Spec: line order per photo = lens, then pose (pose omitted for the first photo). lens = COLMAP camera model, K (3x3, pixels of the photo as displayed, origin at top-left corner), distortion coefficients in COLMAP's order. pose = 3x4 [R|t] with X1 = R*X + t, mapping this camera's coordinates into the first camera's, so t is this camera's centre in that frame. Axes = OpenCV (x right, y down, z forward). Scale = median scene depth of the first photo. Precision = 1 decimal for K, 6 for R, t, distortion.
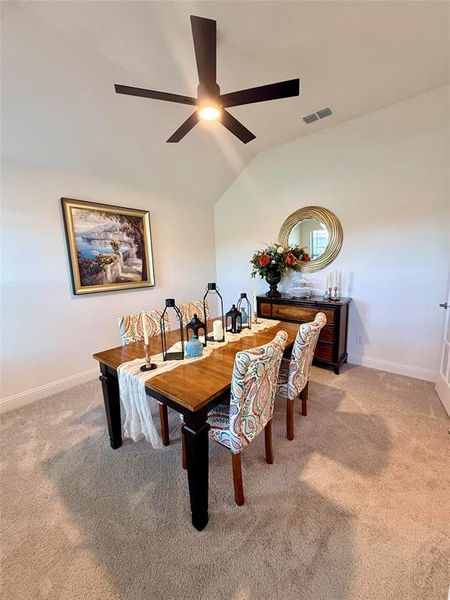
lens RADIAL K [[239.0, 0, 225.3], [0, 239.0, 300.6], [0, 0, 1]] dist [0.002285, 0.000377]
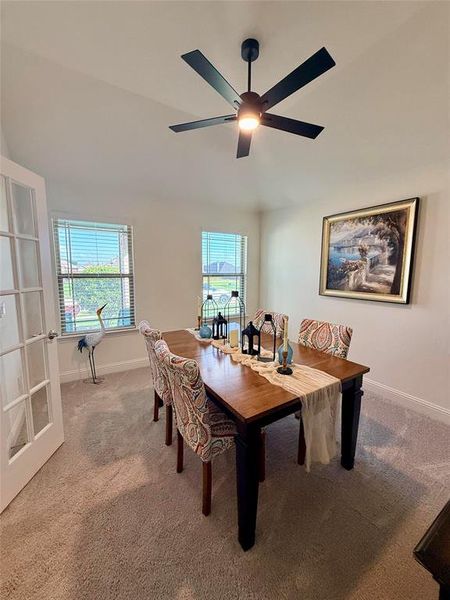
lens RADIAL K [[239.0, 0, 225.8], [0, 239.0, 300.0], [0, 0, 1]] dist [0.002285, 0.000377]
pose [[-0.309089, 0.142574, -0.940285, 0.596033], [-0.152529, 0.968468, 0.196986, -0.146690], [0.938722, 0.204308, -0.277596, 0.786495]]
